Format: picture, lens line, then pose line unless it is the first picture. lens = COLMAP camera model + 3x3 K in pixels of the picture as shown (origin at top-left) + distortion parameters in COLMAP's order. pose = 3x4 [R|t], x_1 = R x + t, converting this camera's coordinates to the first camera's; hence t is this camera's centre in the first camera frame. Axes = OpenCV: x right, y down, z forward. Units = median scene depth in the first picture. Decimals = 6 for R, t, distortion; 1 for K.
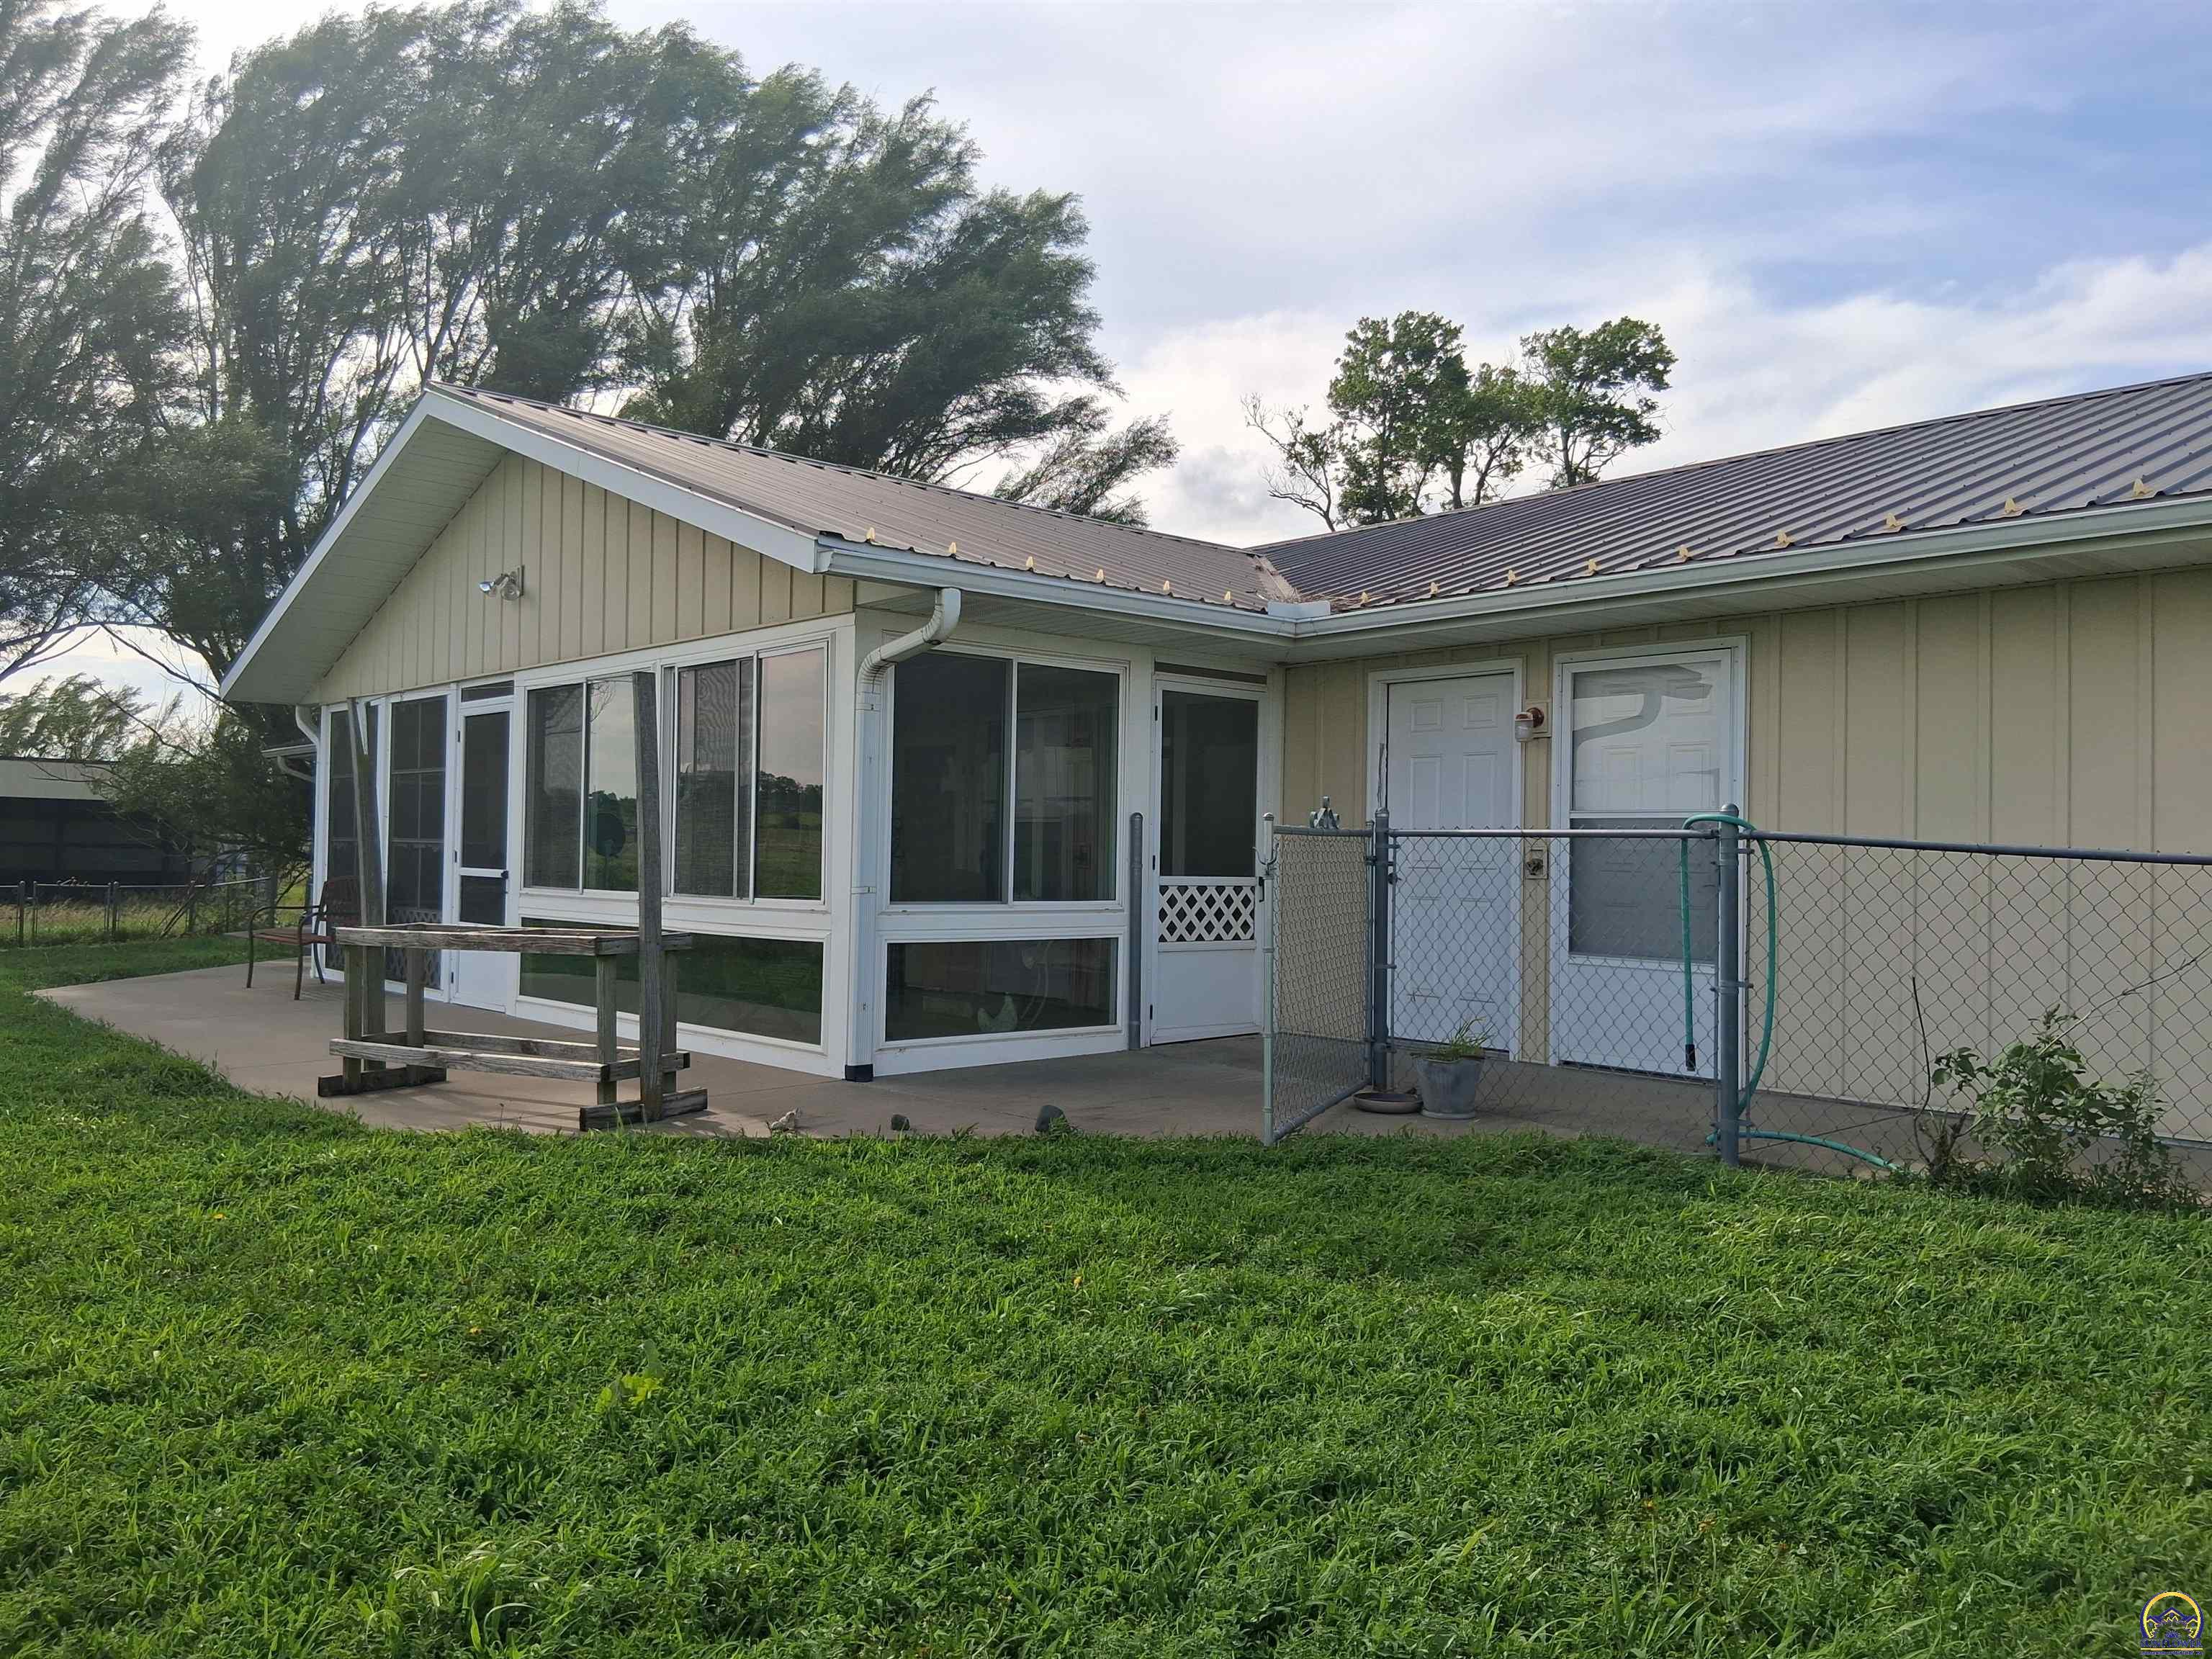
lens RADIAL K [[1661.0, 0, 1086.2], [0, 1661.0, 837.4], [0, 0, 1]] dist [0.089501, -0.197399]
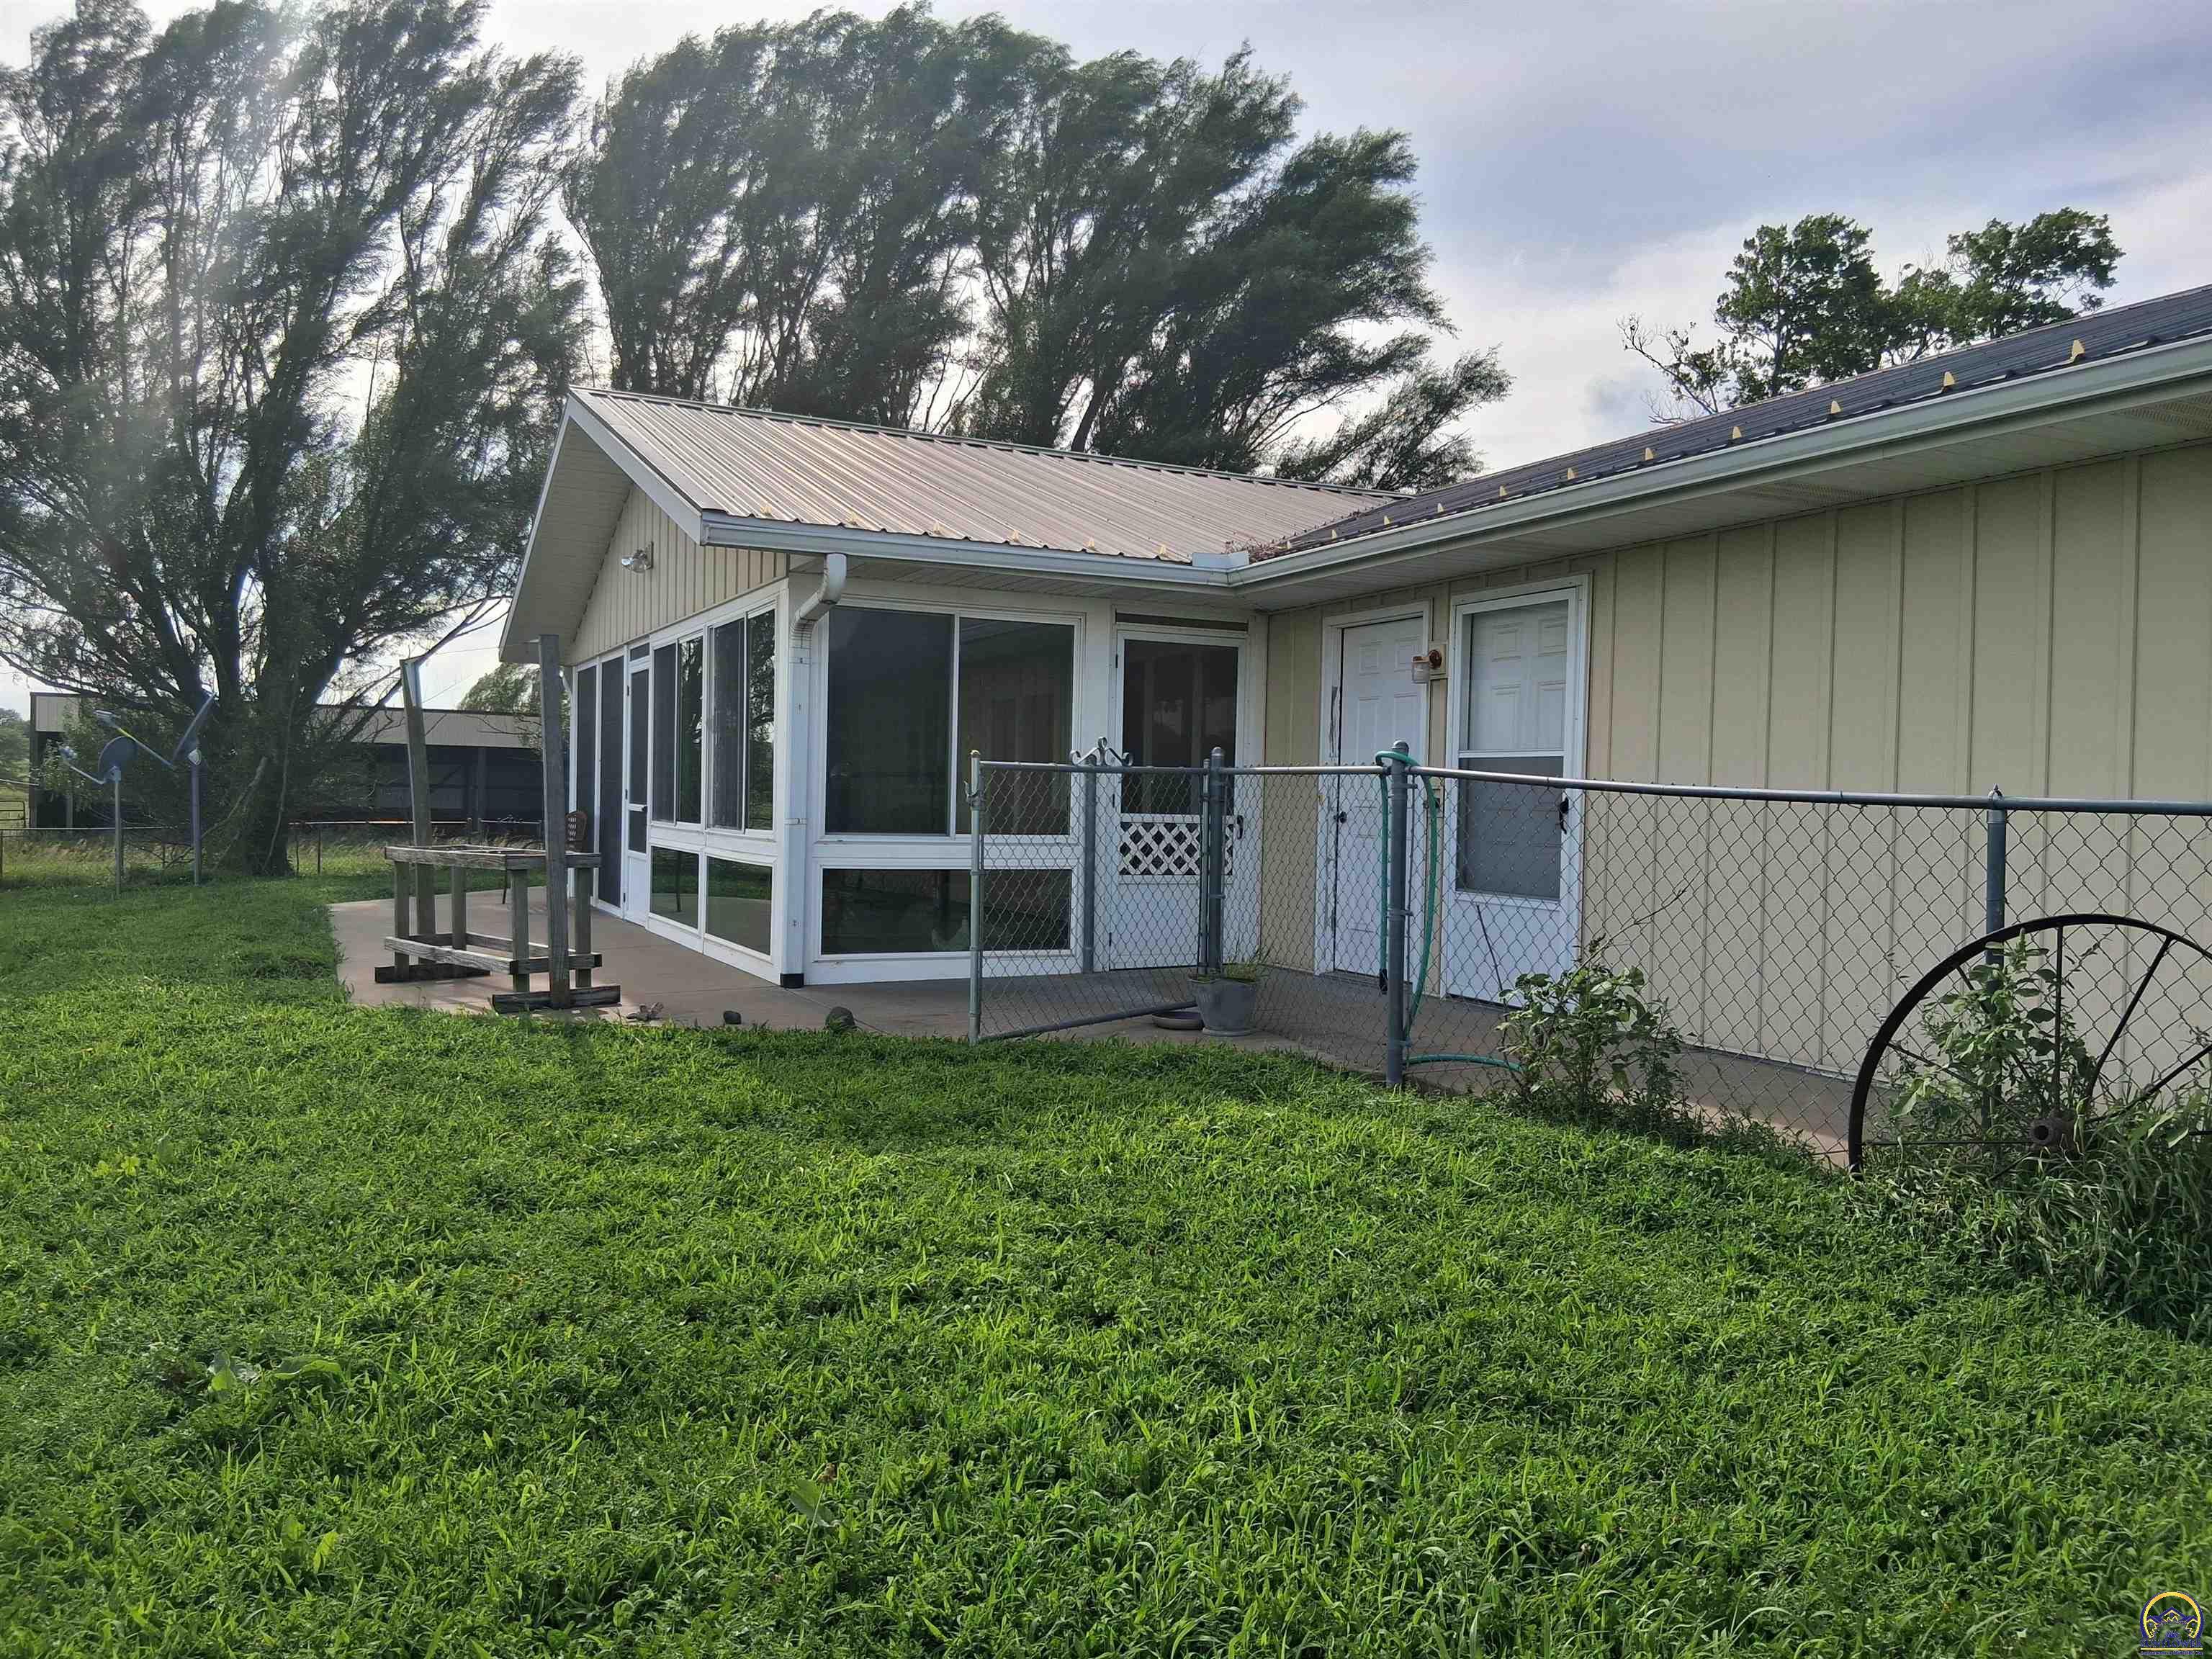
lens RADIAL K [[1661.0, 0, 1086.2], [0, 1661.0, 837.4], [0, 0, 1]] dist [0.089501, -0.197399]
pose [[0.958215, 0.011787, -0.285807, 0.119897], [-0.002778, 0.999487, 0.031907, 0.001659], [0.286037, -0.029779, 0.957756, -0.013145]]
